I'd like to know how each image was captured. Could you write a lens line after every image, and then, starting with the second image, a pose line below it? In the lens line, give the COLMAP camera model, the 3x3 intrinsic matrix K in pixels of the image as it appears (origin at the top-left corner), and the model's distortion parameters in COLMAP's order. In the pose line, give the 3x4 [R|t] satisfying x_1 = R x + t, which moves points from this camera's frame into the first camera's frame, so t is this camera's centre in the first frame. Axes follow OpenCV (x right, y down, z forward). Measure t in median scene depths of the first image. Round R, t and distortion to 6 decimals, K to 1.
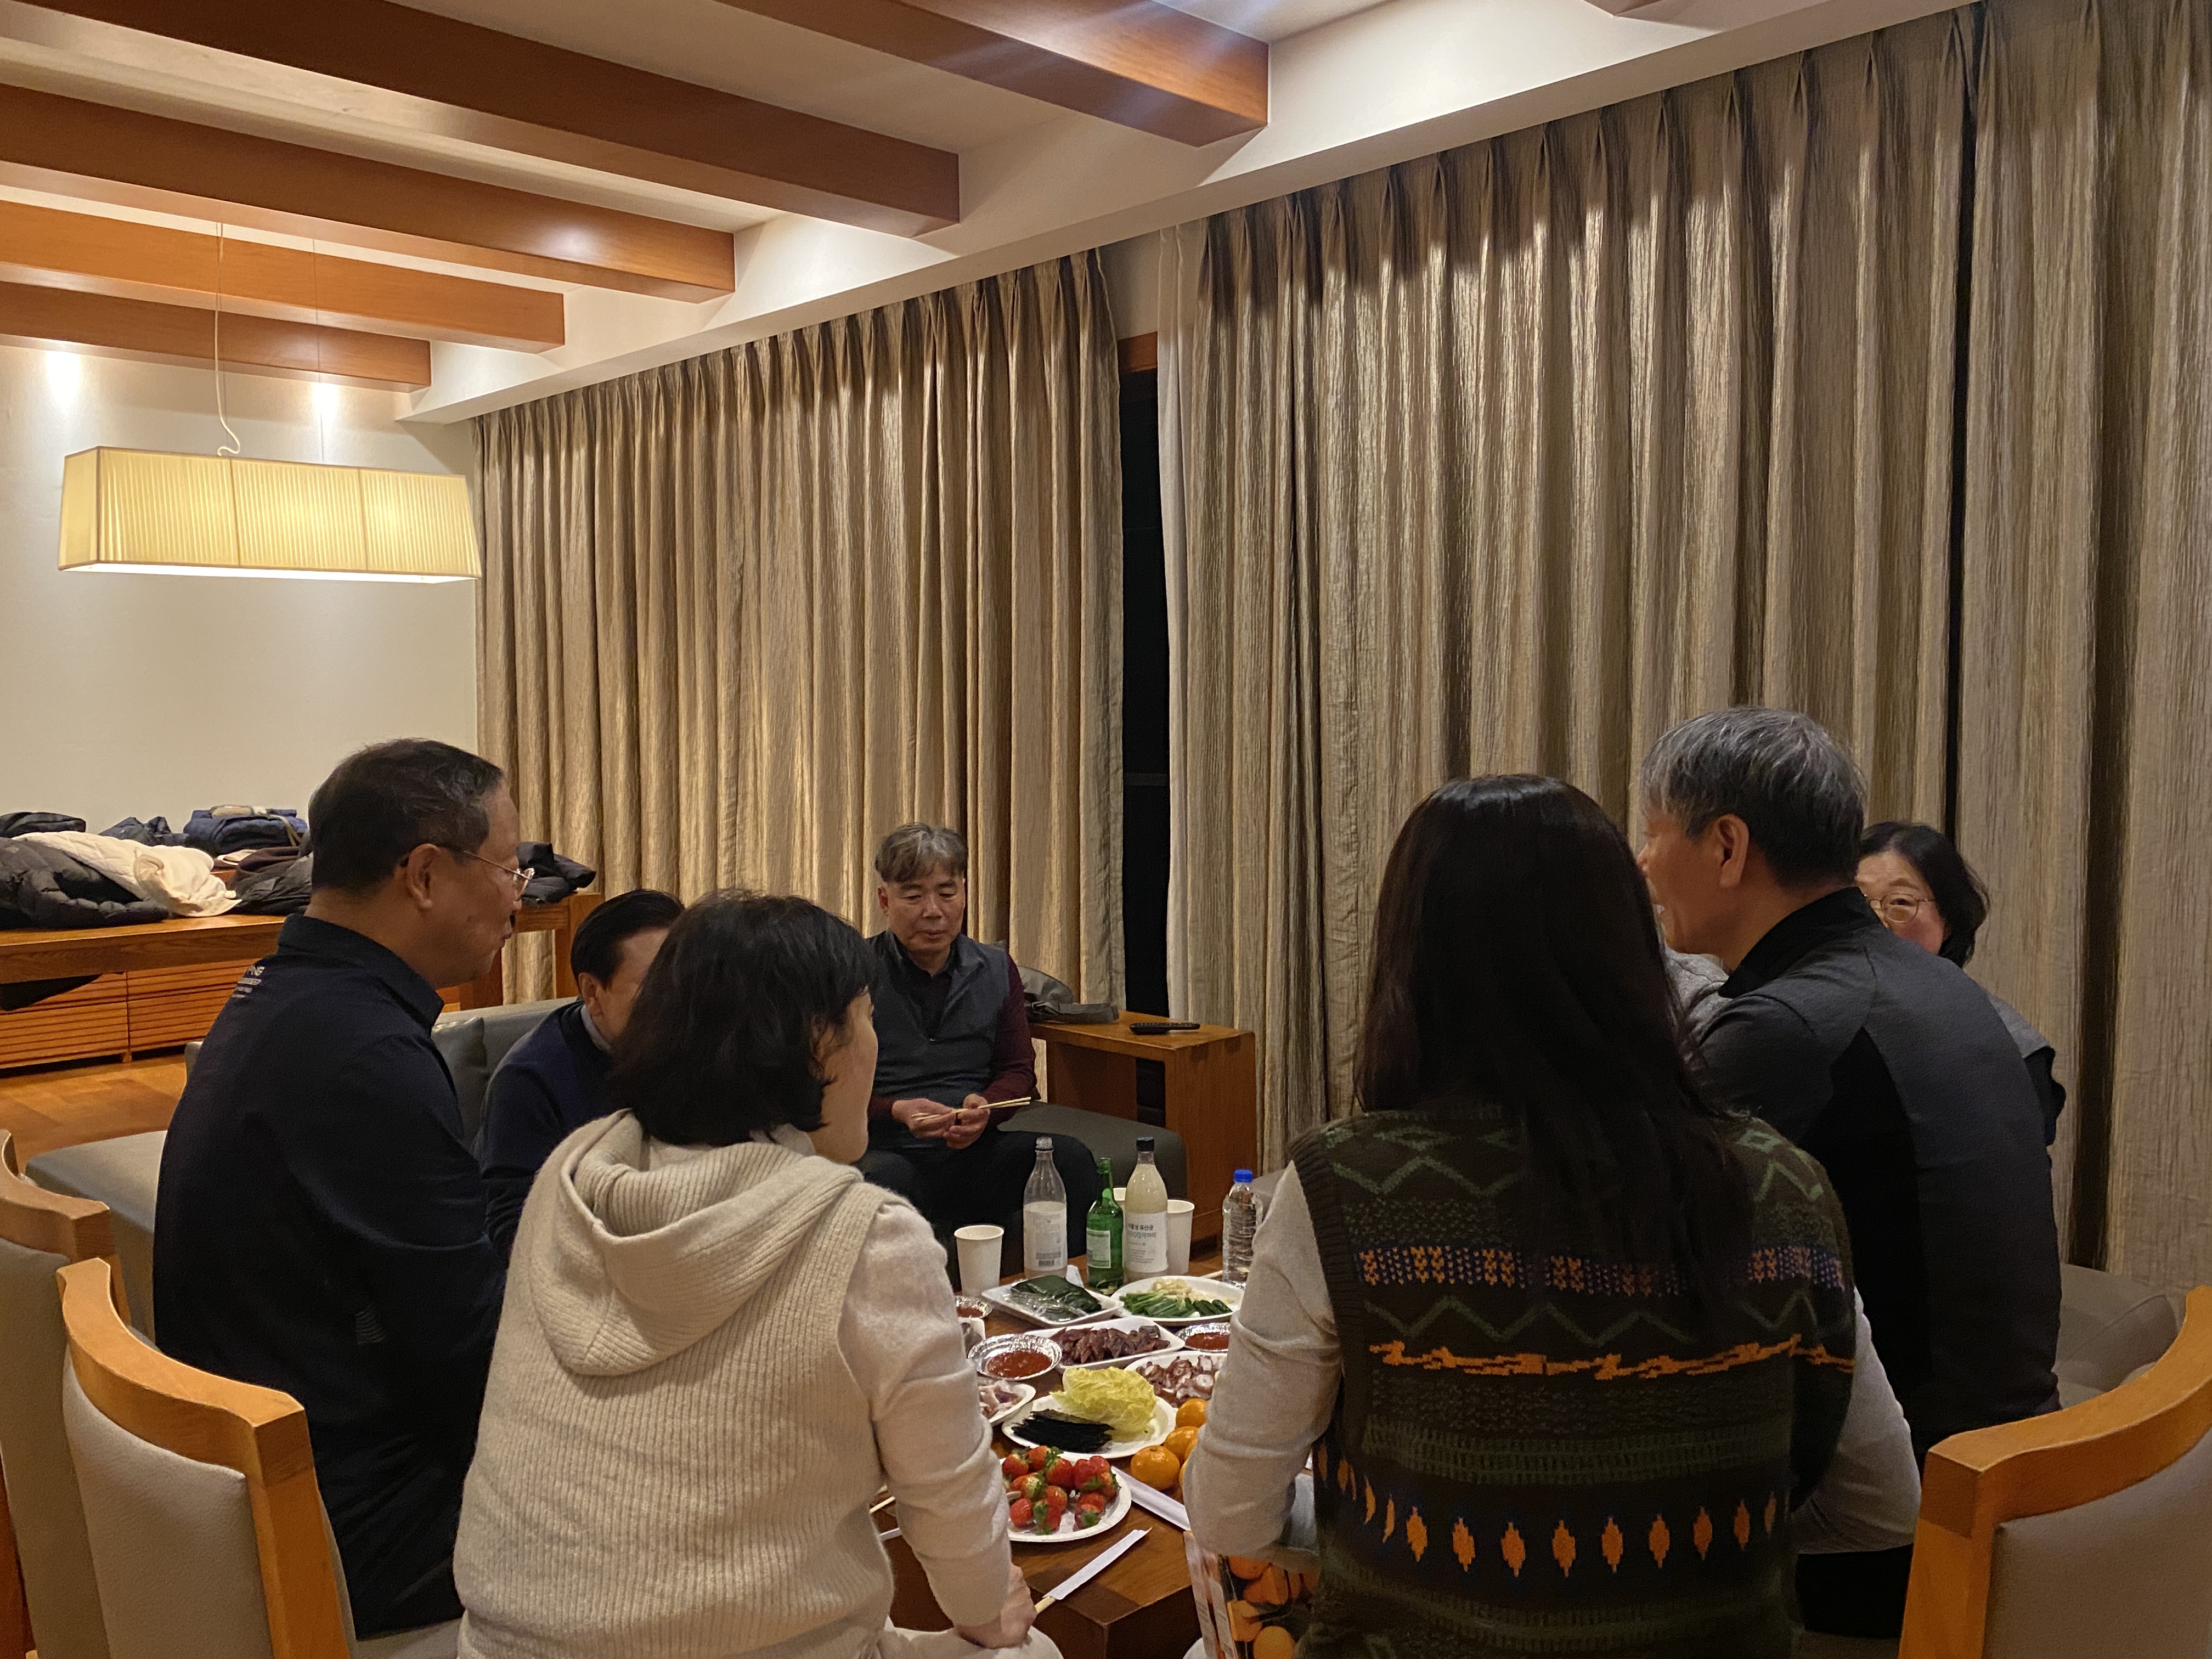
lens RADIAL K [[1826.9, 0, 1107.0], [0, 1826.9, 825.9], [0, 0, 1]] dist [-0.015758, -0.007045]
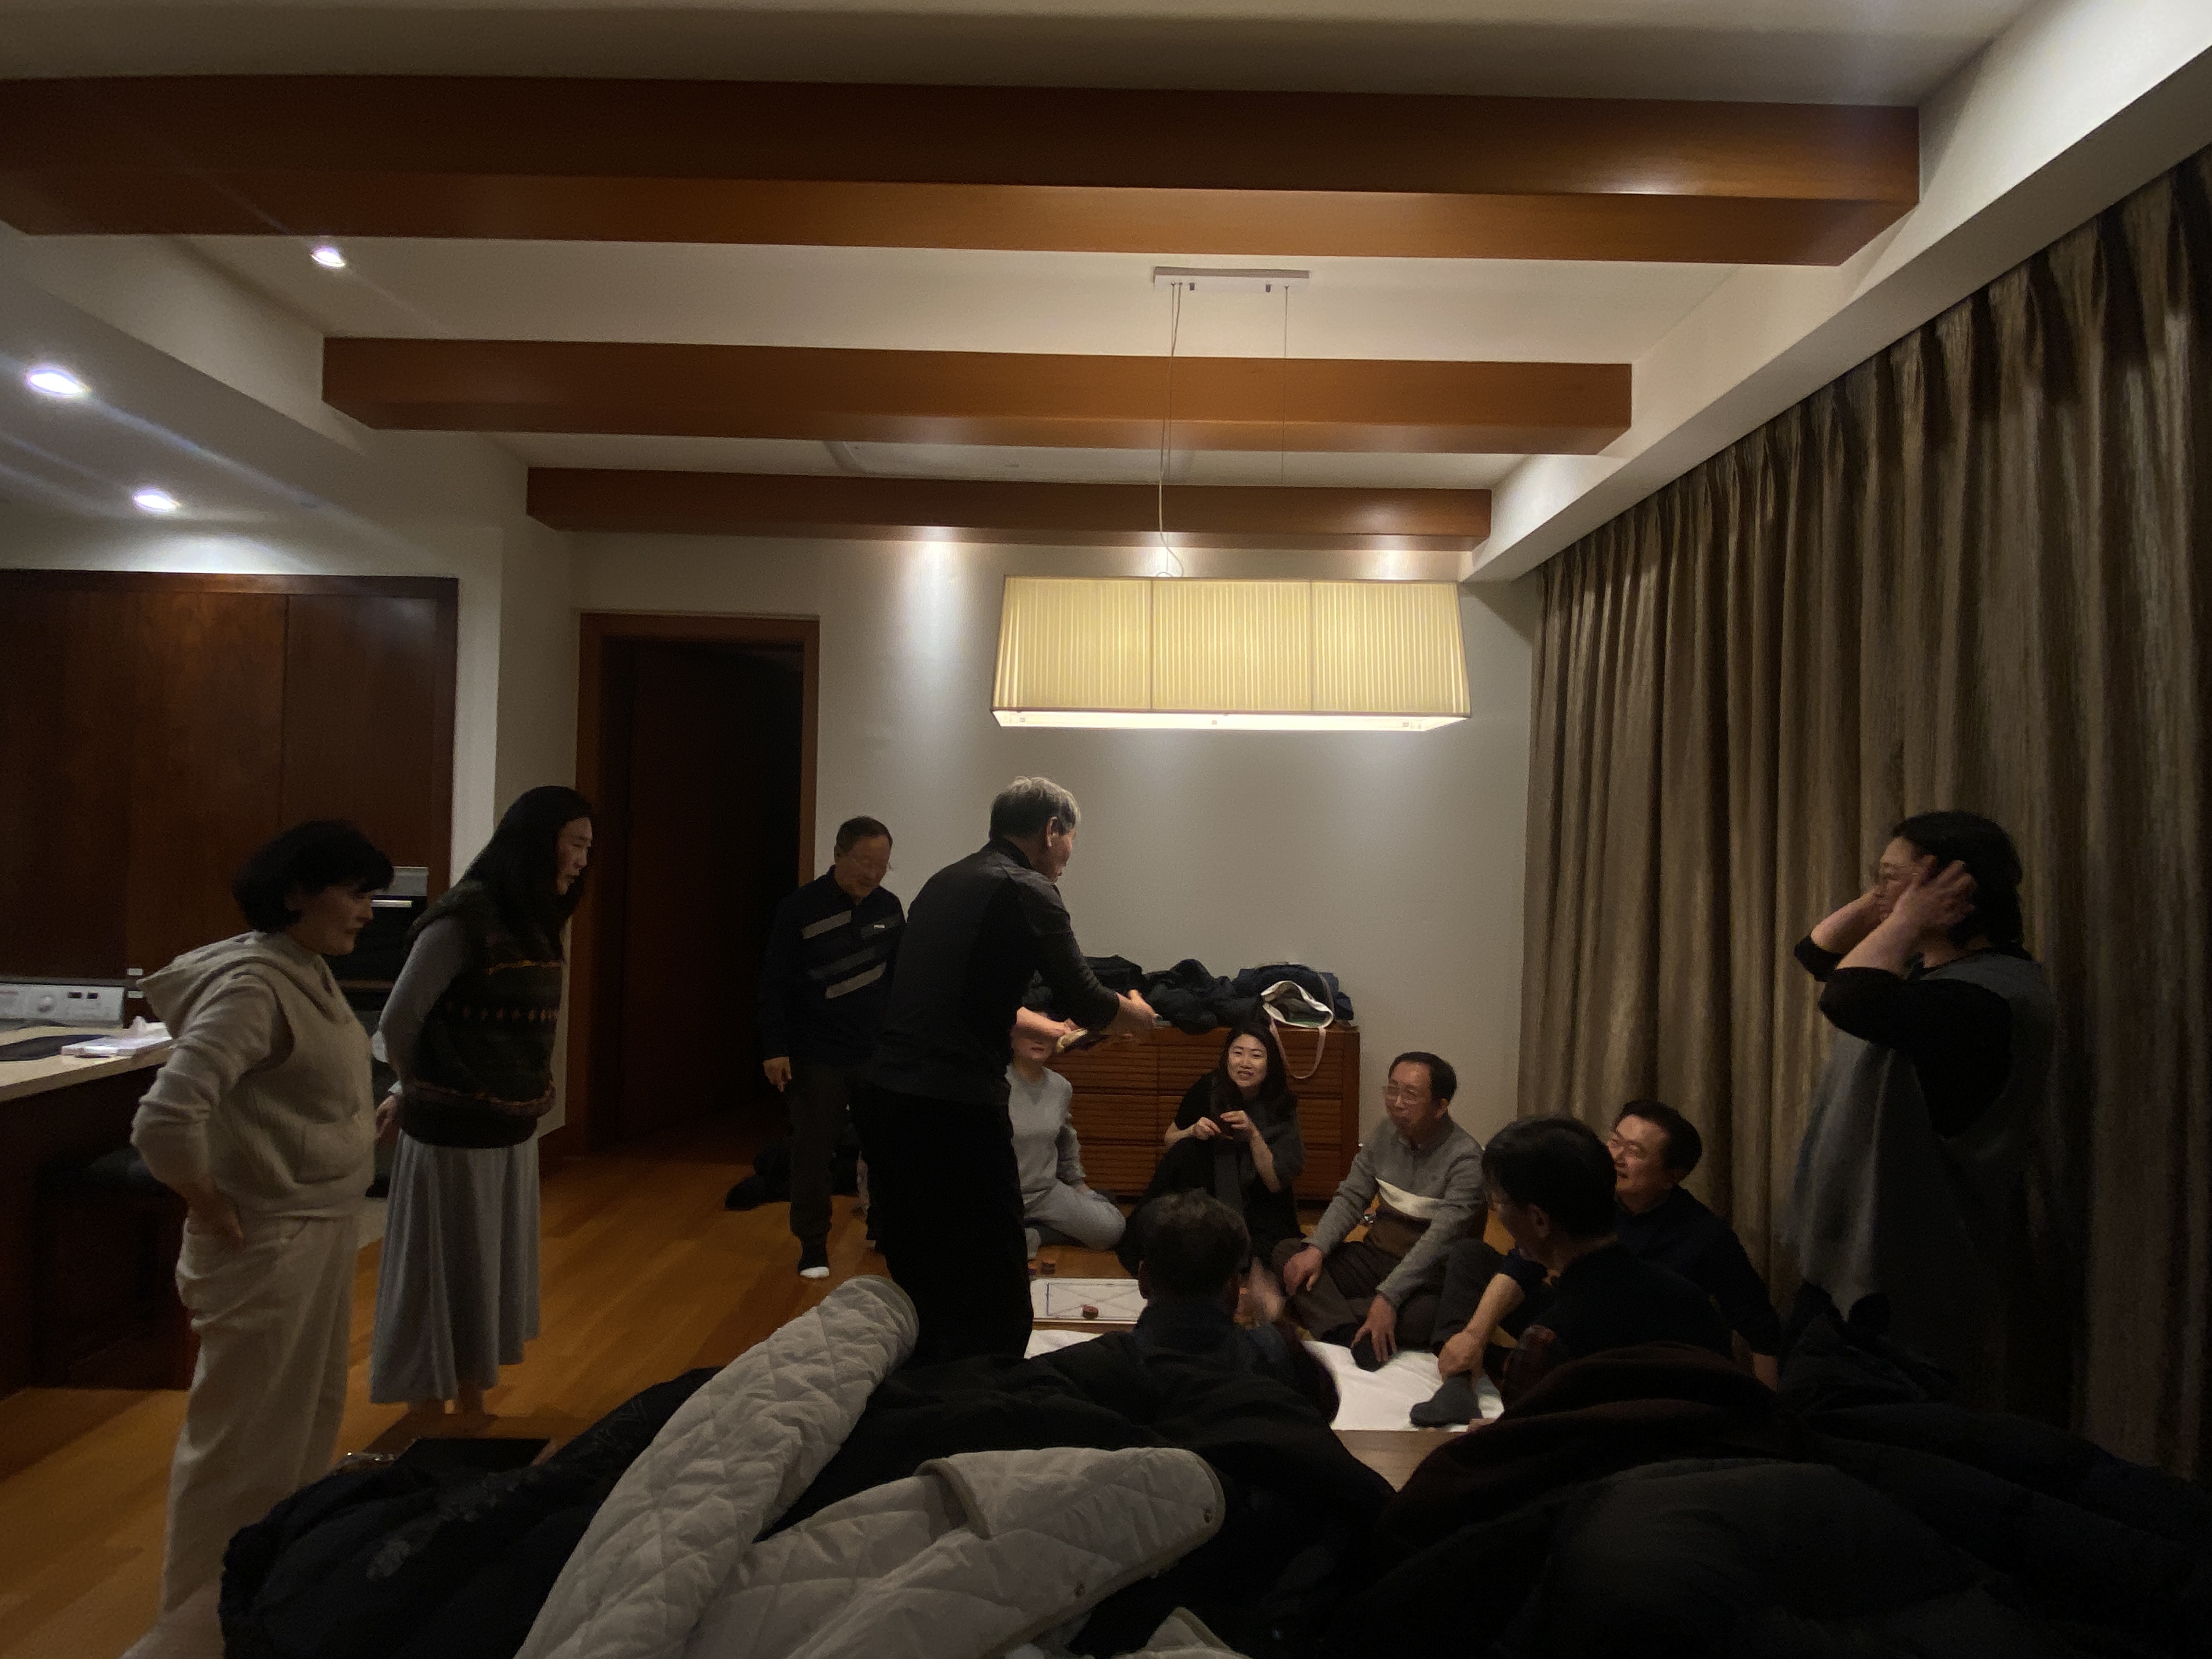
lens RADIAL K [[1089.7, 0, 1106.4], [0, 1089.7, 837.7], [0, 0, 1]] dist [-0.025053, 0.000319]
pose [[0.711618, 0.027189, -0.702040, -0.140326], [-0.082117, 0.995621, -0.044678, -0.055643], [0.697751, 0.089443, 0.710734, 0.580105]]
